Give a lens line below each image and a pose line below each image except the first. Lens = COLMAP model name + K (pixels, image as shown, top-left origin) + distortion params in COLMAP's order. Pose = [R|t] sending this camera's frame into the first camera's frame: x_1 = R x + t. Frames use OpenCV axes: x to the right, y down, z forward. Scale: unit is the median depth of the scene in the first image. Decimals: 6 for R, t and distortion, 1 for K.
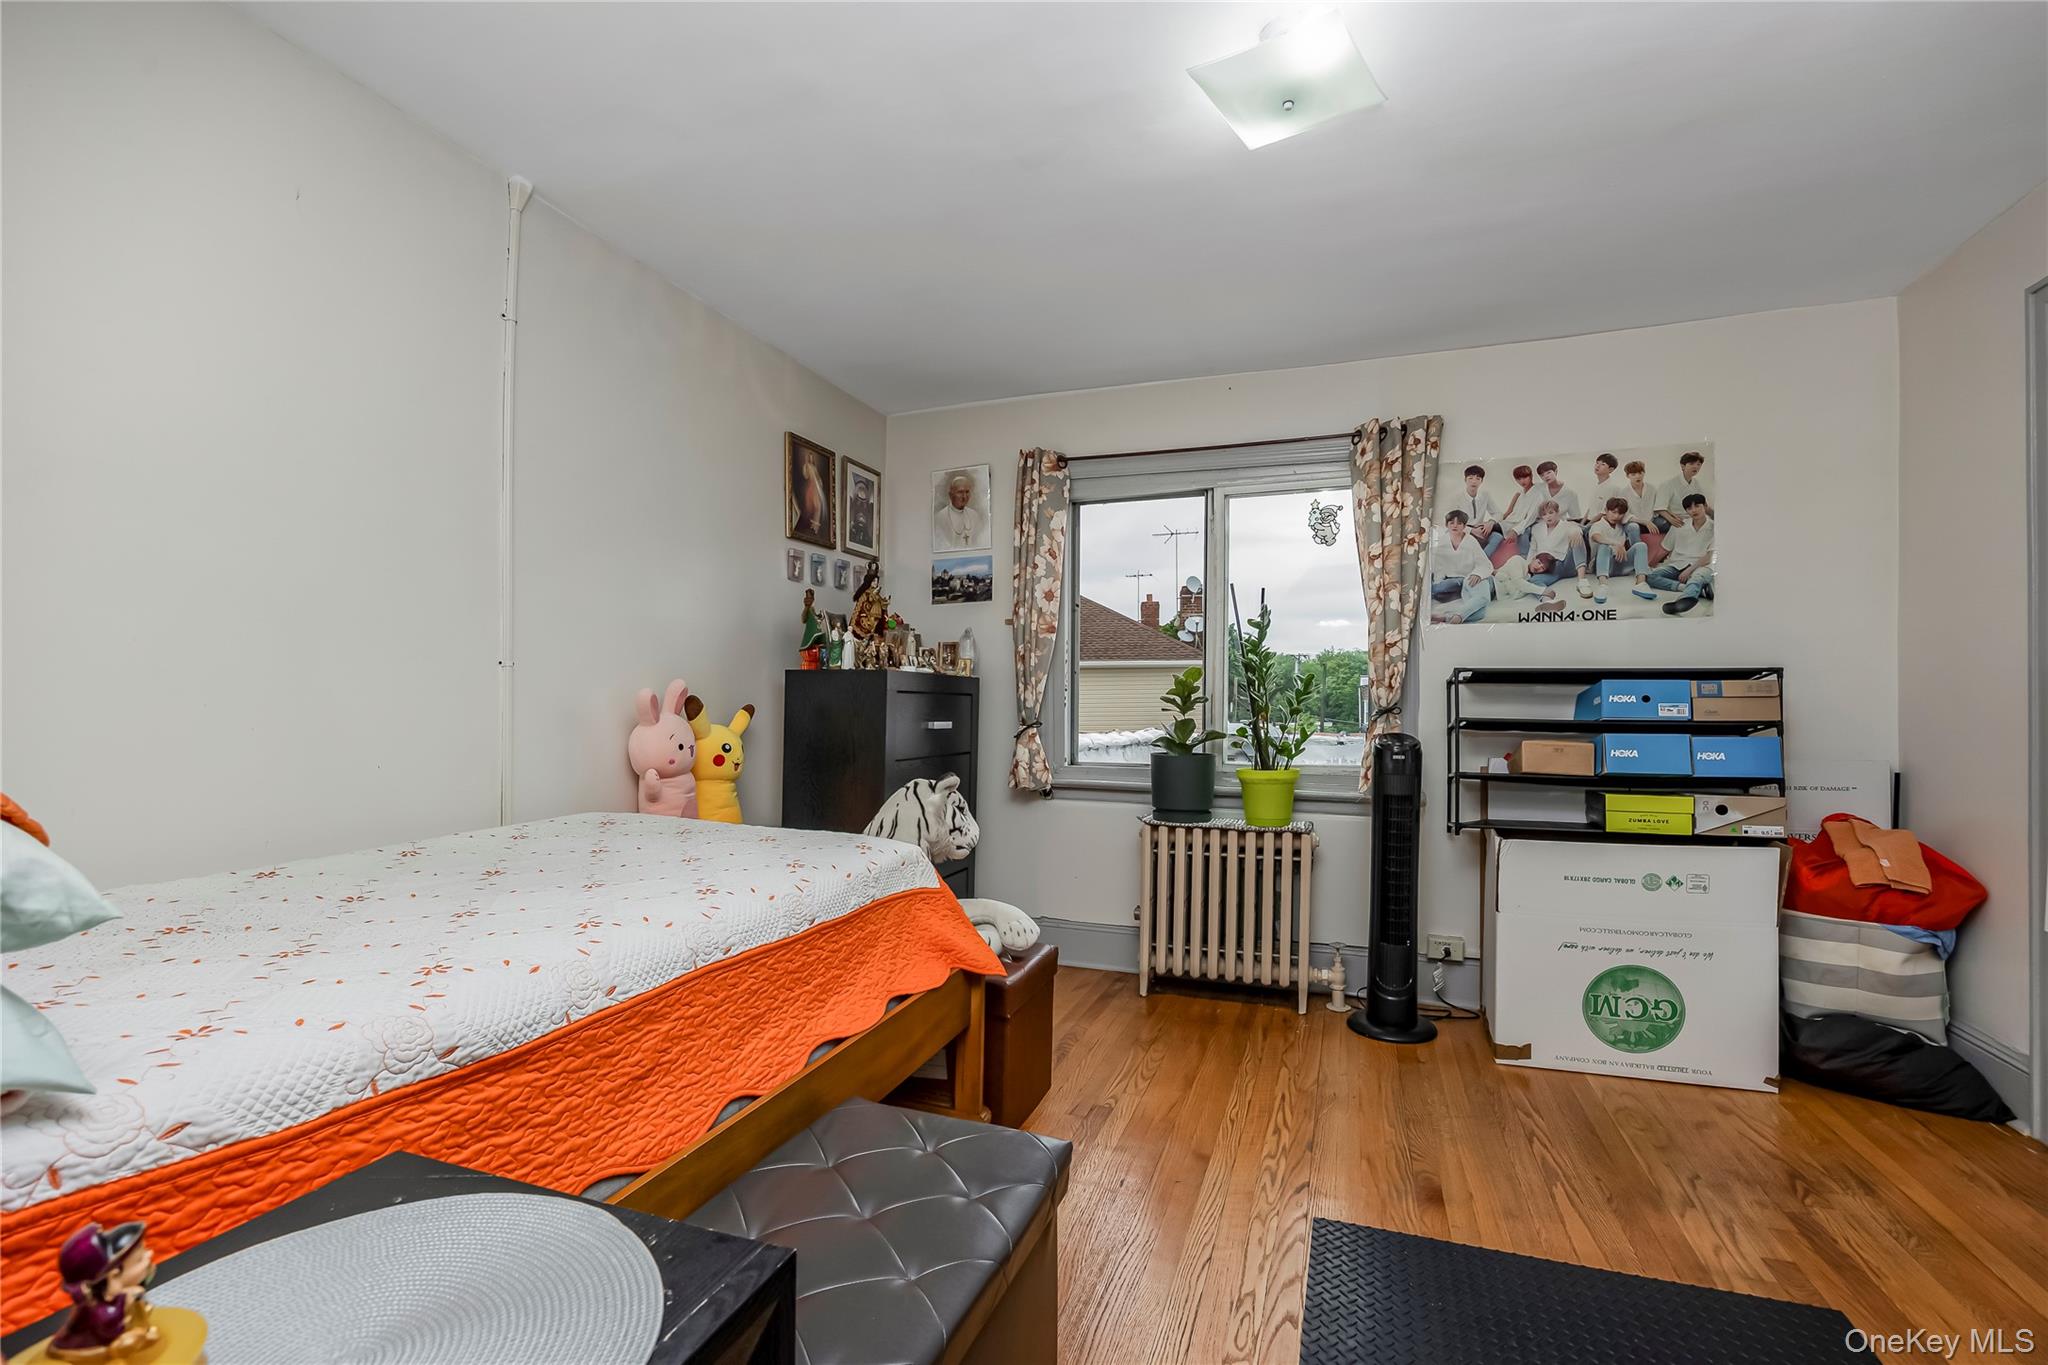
lens RADIAL K [[910.3, 0, 1022.5], [0, 910.3, 698.6], [0, 0, 1]] dist [-0.018929, 0.000841]
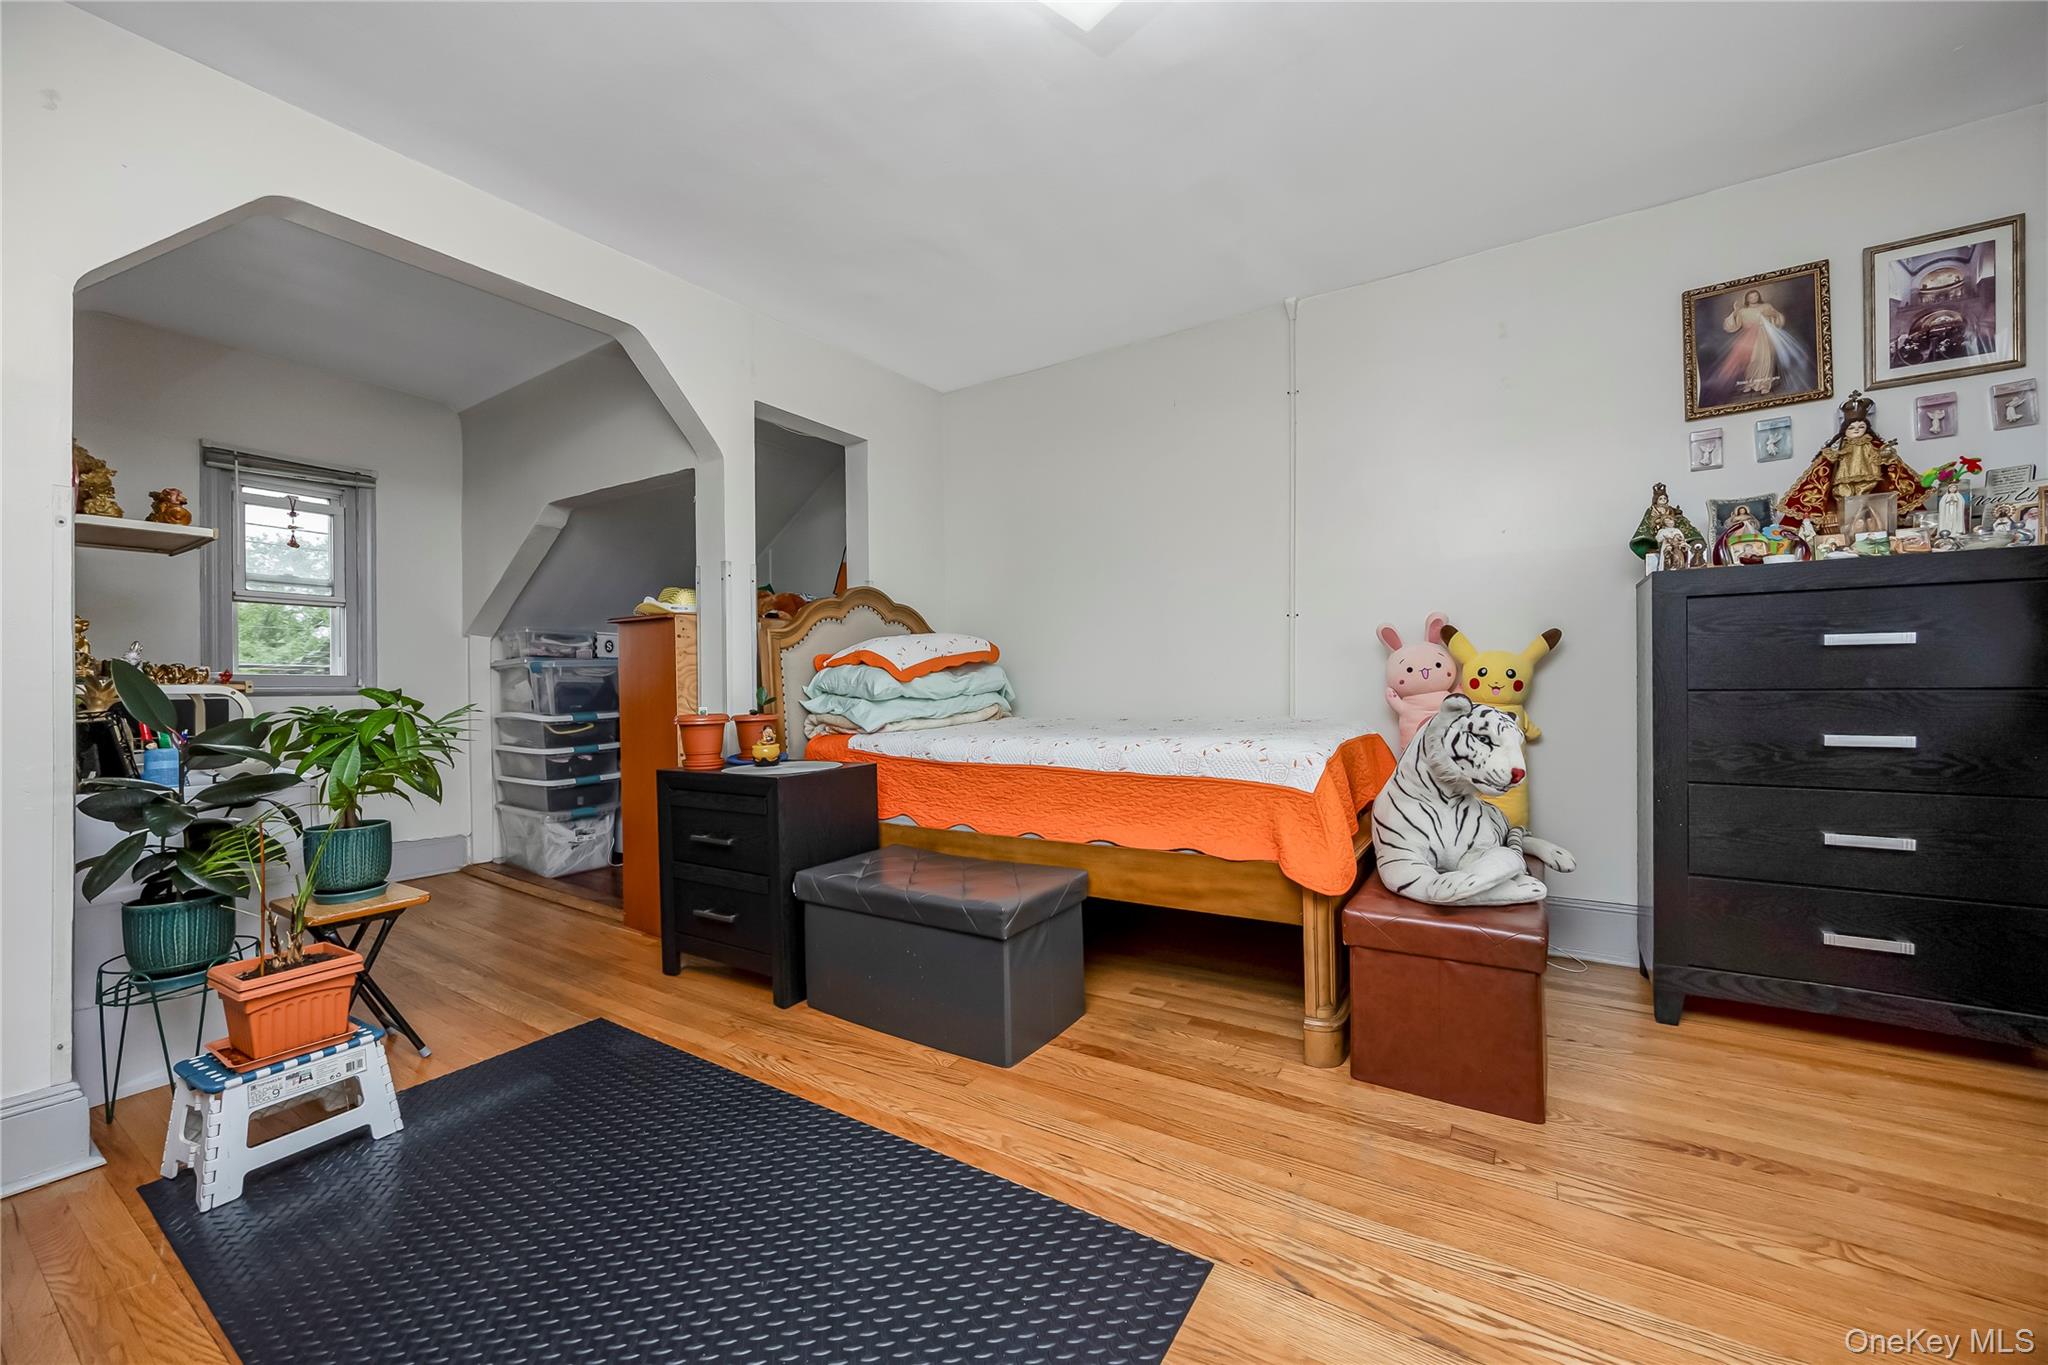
lens RADIAL K [[794.4, 0, 1032.6], [0, 794.4, 689.4], [0, 0, 1]] dist [-0.003097, -0.000516]
pose [[-0.228555, 0.007379, -0.973503, 0.544843], [0.021099, 0.999774, 0.002625, 0.047822], [0.973302, -0.019940, -0.228659, 0.552409]]
